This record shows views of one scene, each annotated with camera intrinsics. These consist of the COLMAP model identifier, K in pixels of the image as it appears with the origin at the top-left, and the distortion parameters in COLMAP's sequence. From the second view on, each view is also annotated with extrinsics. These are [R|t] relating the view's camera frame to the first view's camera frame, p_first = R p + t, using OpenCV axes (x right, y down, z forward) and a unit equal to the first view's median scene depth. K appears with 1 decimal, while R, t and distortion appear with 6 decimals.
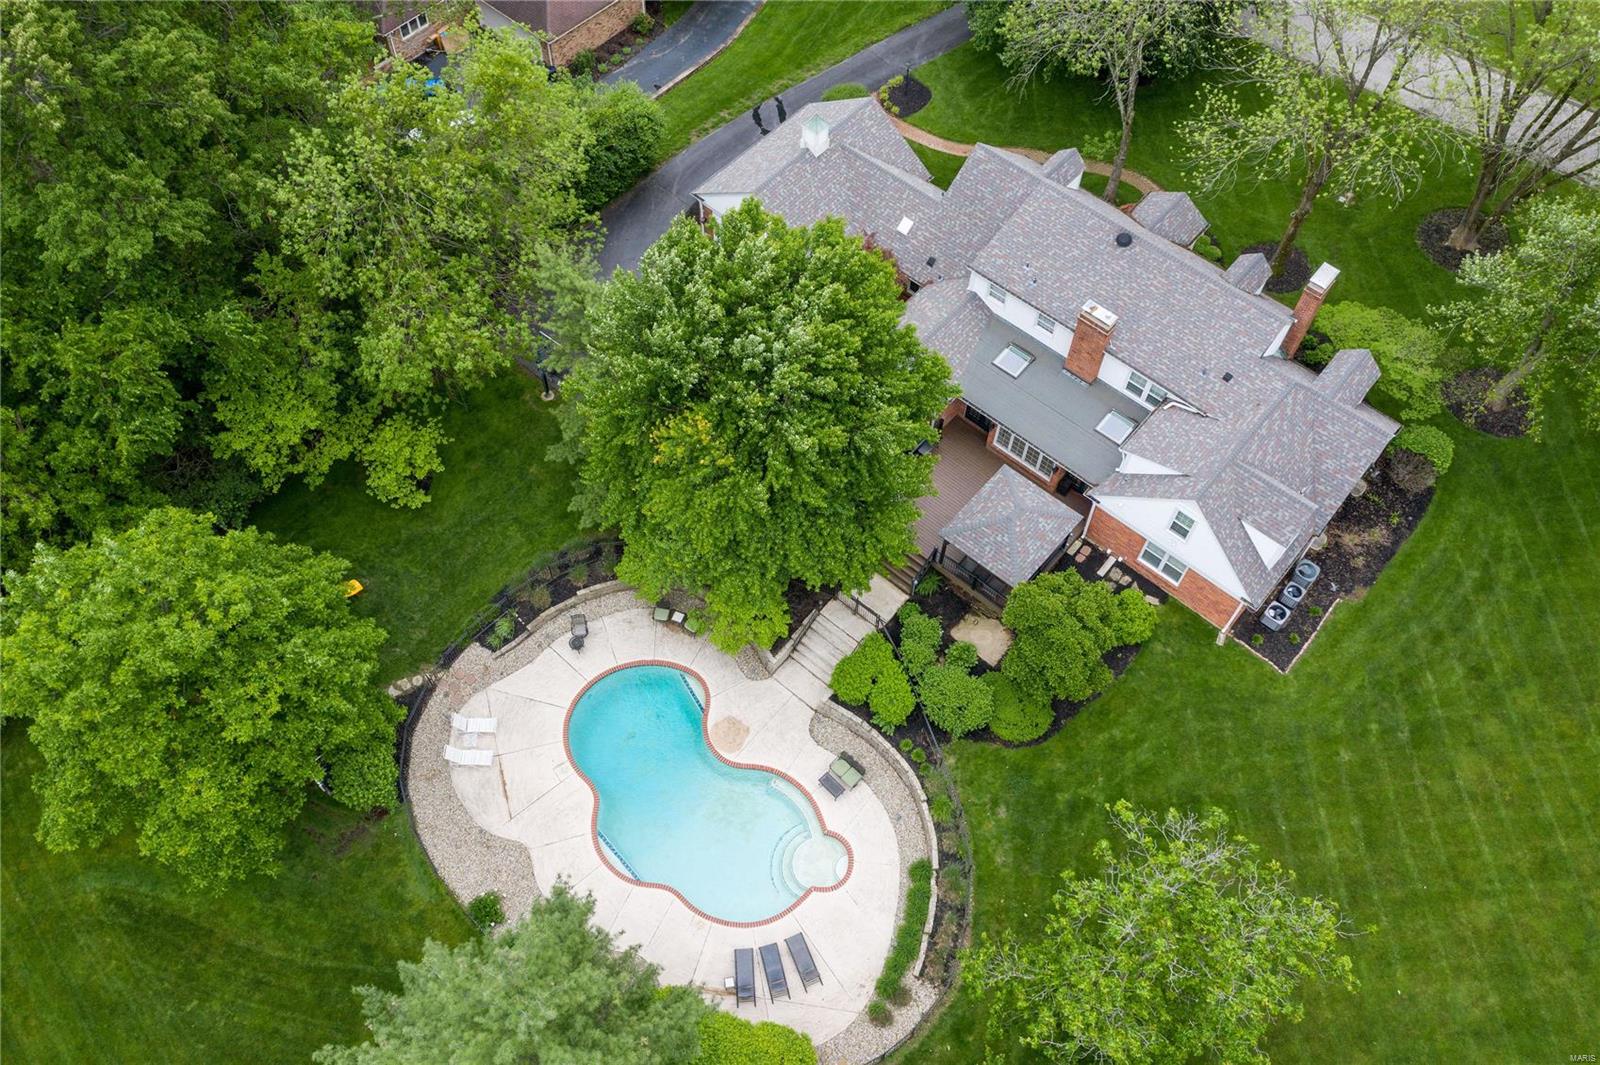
lens RADIAL K [[1266.4, 0, 800.0], [0, 1266.4, 532.5], [0, 0, 1]] dist [-0.007284, -0.006017]
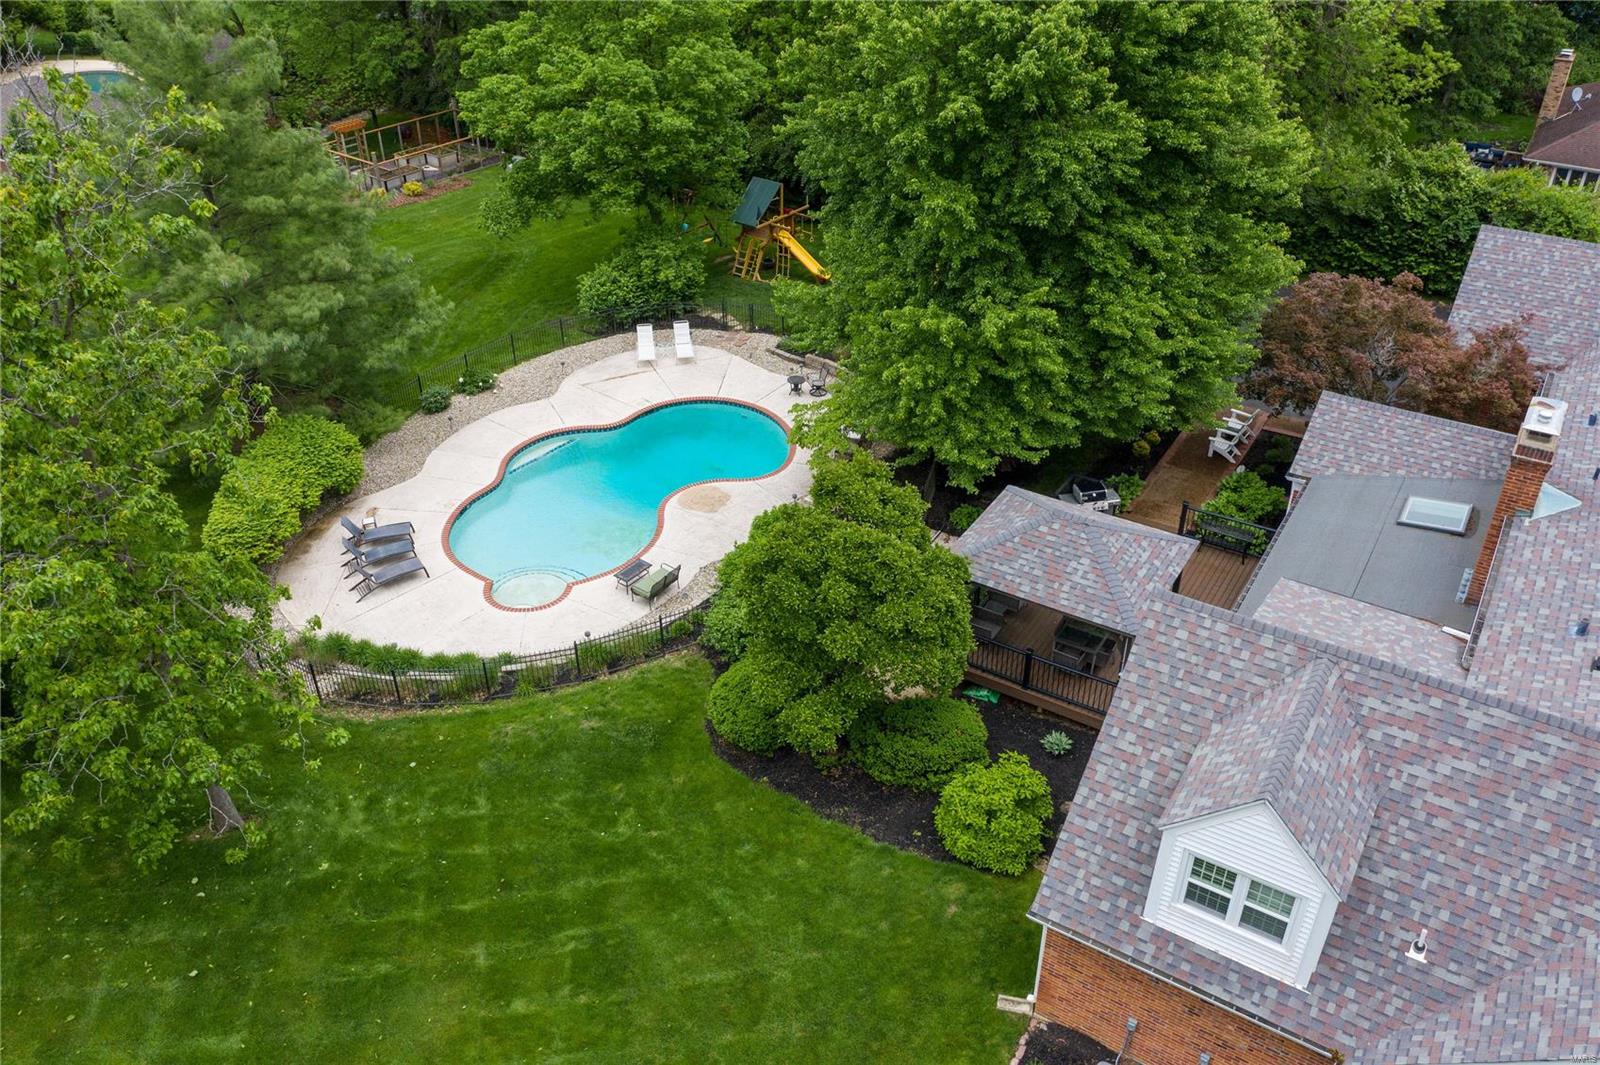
lens RADIAL K [[1271.2, 0, 800.0], [0, 1271.2, 532.5], [0, 0, 1]] dist [-0.001411, -0.003274]
pose [[0.149940, 0.524913, -0.837845, 0.593354], [-0.840099, 0.514453, 0.171963, -0.007381], [0.521297, 0.678089, 0.518116, 0.658234]]
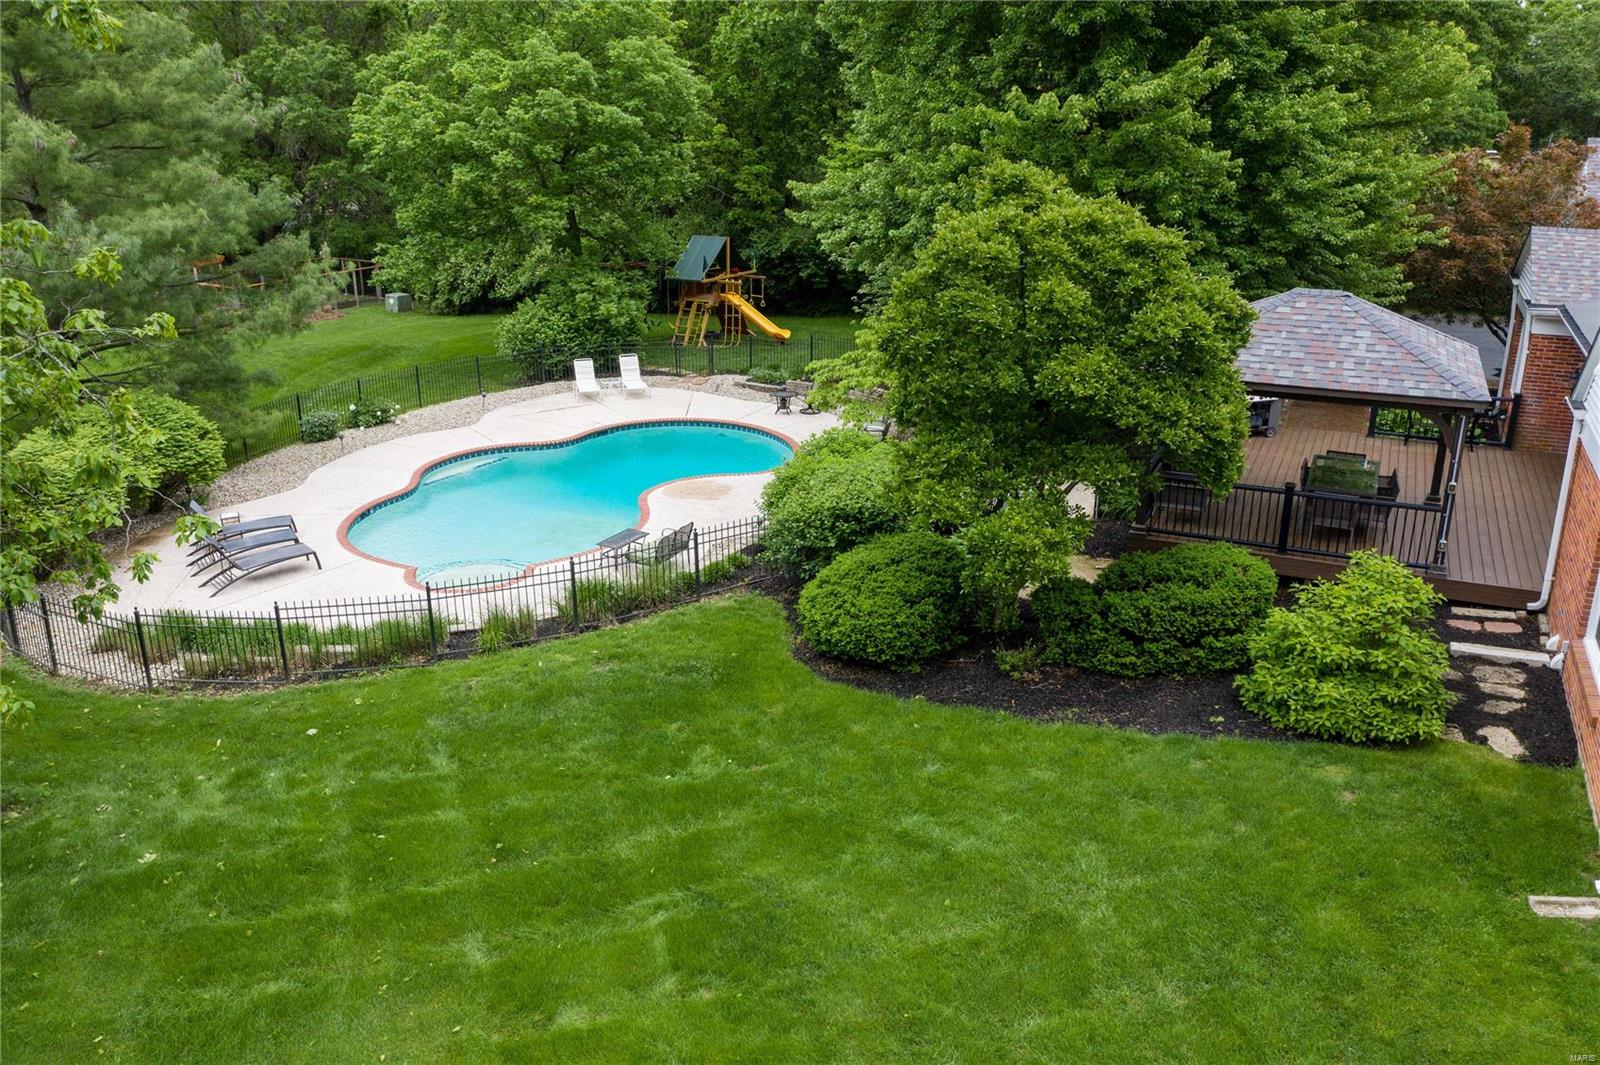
lens RADIAL K [[1266.4, 0, 800.0], [0, 1266.4, 532.5], [0, 0, 1]] dist [-0.007284, -0.006017]
pose [[0.276989, 0.293185, -0.915052, 0.478637], [-0.816896, 0.573268, -0.063600, 0.162893], [0.505923, 0.765118, 0.398291, 0.813791]]
